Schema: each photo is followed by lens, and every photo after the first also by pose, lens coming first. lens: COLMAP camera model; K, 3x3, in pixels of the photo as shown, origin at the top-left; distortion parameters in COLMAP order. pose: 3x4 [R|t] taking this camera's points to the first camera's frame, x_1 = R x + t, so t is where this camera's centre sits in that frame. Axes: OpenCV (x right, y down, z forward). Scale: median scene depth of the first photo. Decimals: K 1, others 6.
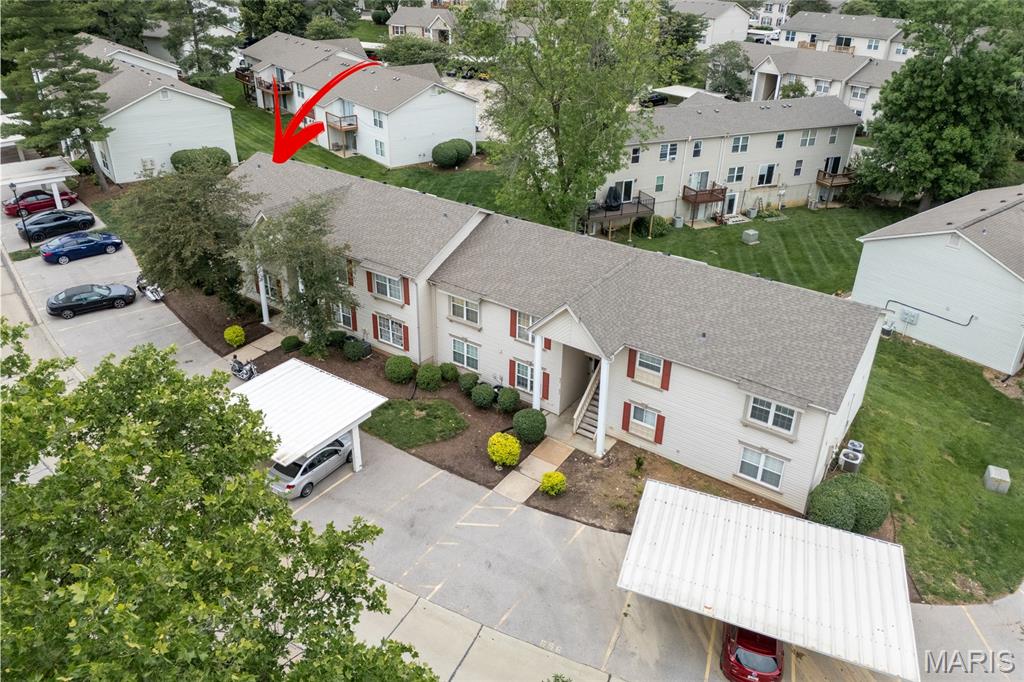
lens RADIAL K [[752.8, 0, 513.1], [0, 752.8, 309.7], [0, 0, 1]] dist [0.094218, -0.081213]
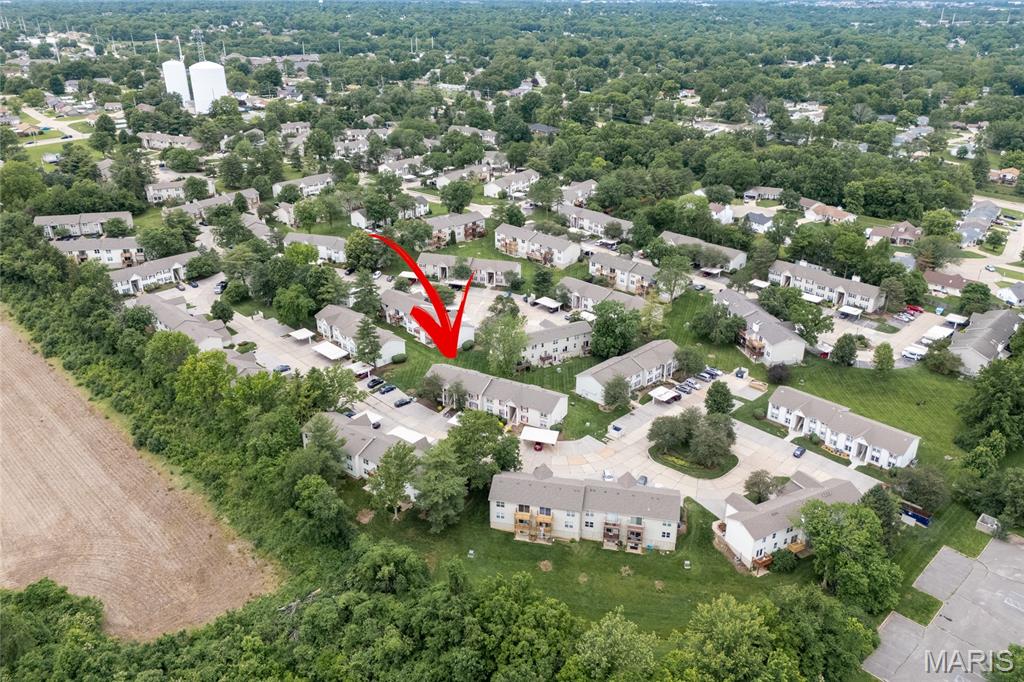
lens RADIAL K [[752.8, 0, 513.1], [0, 752.8, 309.7], [0, 0, 1]] dist [0.094218, -0.081213]
pose [[0.993846, -0.056966, 0.094996, -0.352257], [0.063546, 0.995677, -0.067750, -0.251262], [-0.090726, 0.073369, 0.993170, -4.076742]]
